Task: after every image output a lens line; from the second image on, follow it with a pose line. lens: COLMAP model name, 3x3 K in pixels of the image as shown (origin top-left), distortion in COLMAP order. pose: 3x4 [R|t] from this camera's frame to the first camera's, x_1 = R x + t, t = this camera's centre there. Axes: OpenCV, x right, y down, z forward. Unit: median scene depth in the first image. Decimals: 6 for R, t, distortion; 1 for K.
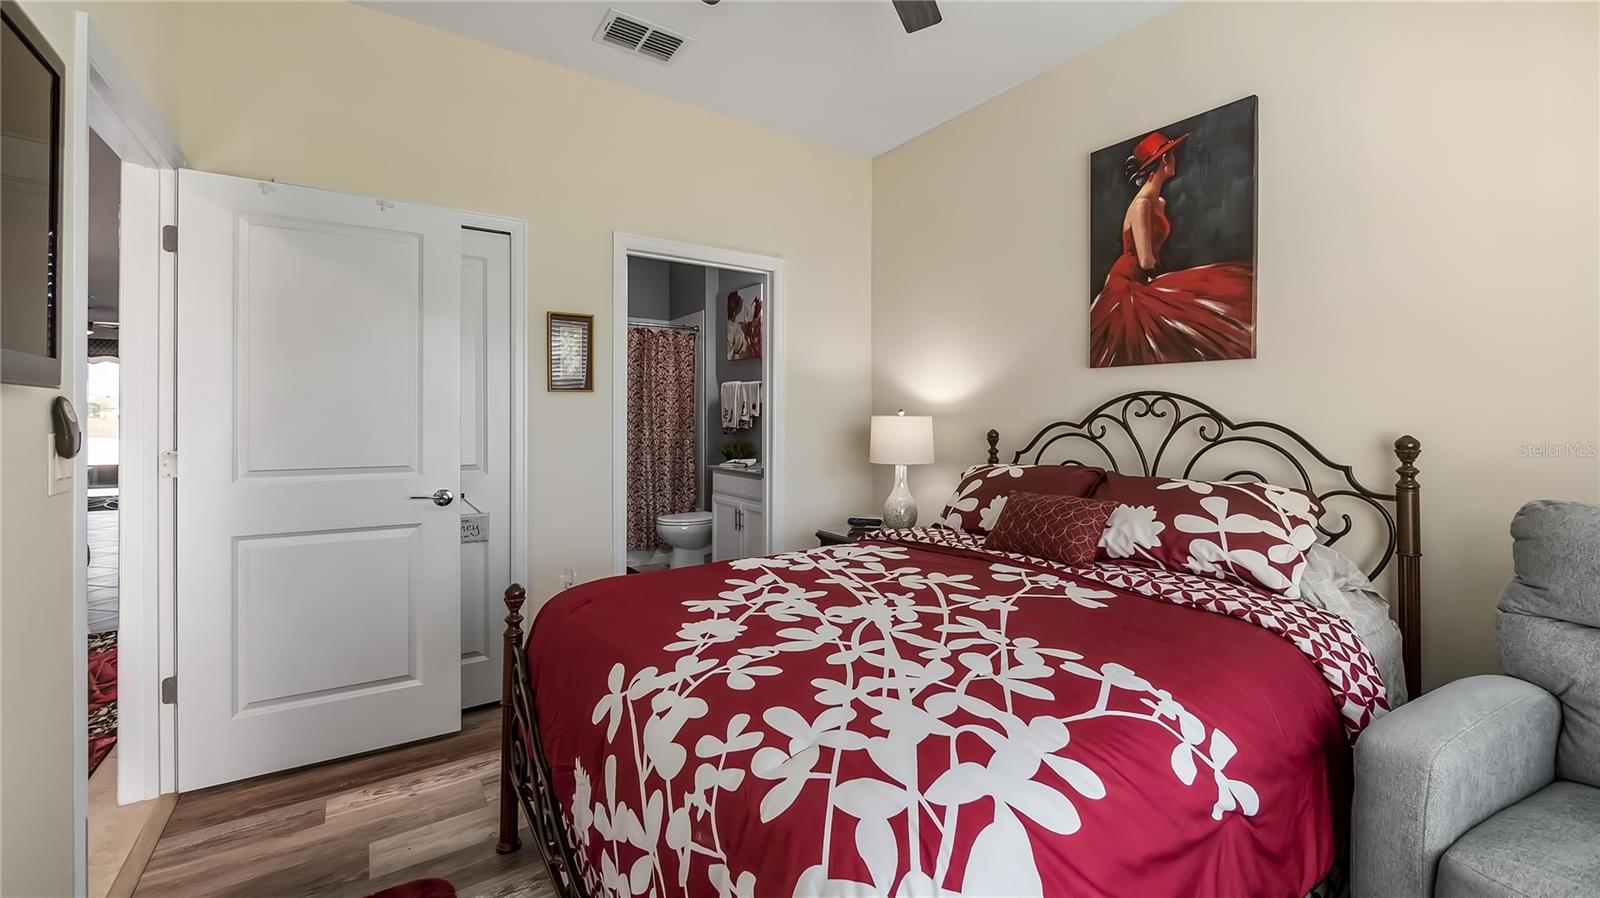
lens RADIAL K [[631.1, 0, 802.0], [0, 631.1, 428.7], [0, 0, 1]] dist [-0.003224, -0.000161]
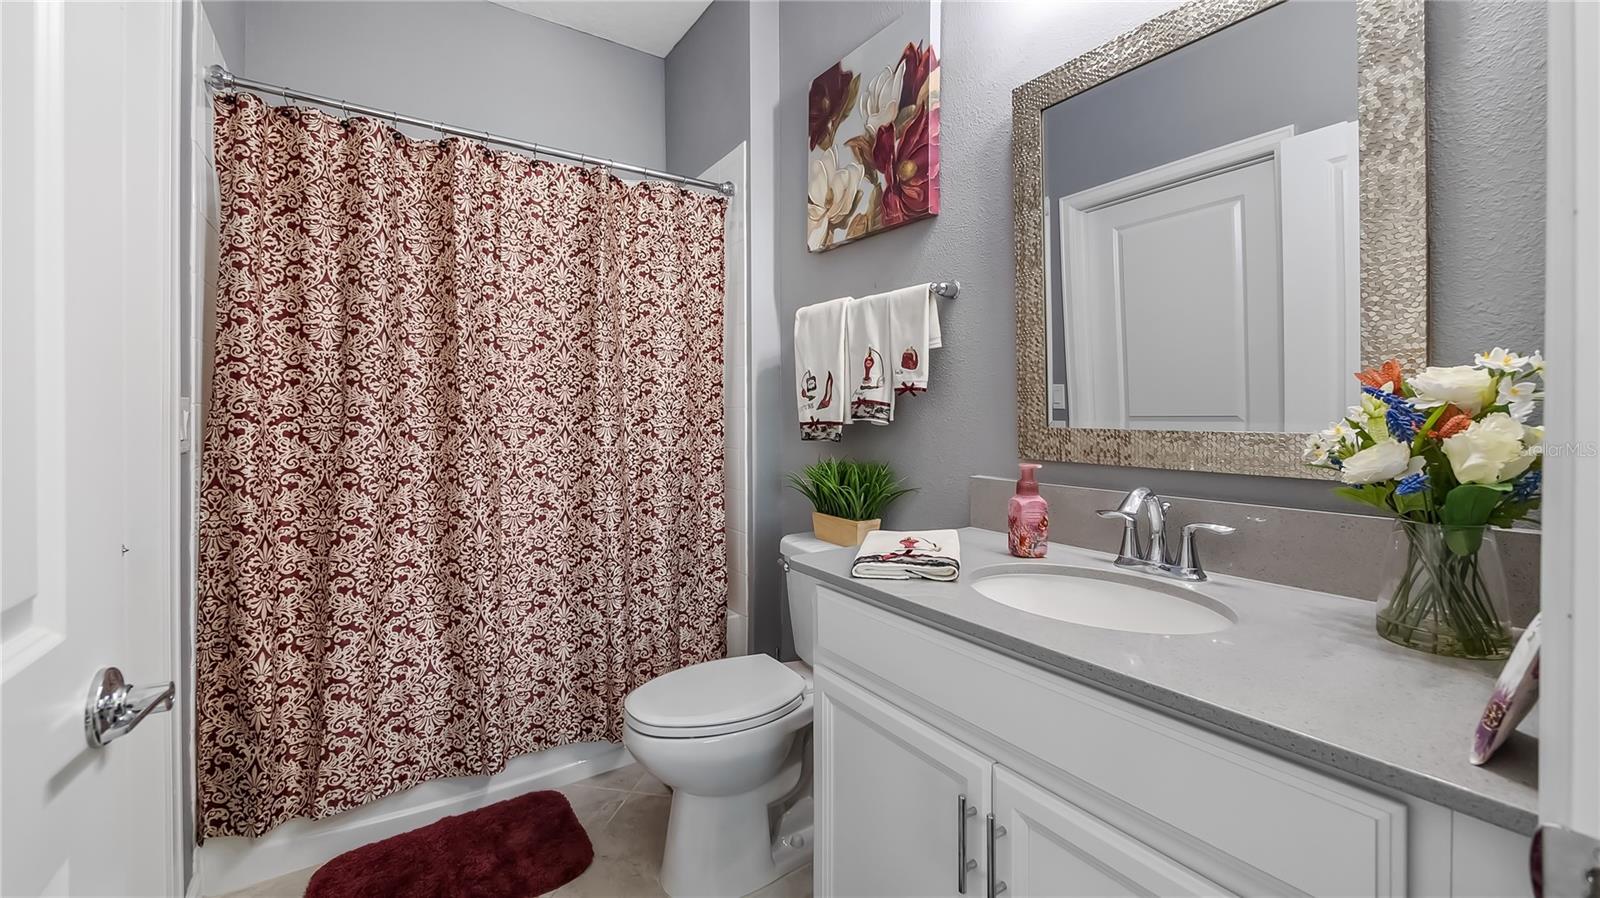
lens RADIAL K [[631.1, 0, 802.0], [0, 631.1, 428.7], [0, 0, 1]] dist [-0.003224, -0.000161]
pose [[0.999965, -0.007317, -0.004052, -0.126546], [0.007359, 0.999919, 0.010425, -0.001758], [0.003976, -0.010454, 0.999937, 0.625164]]
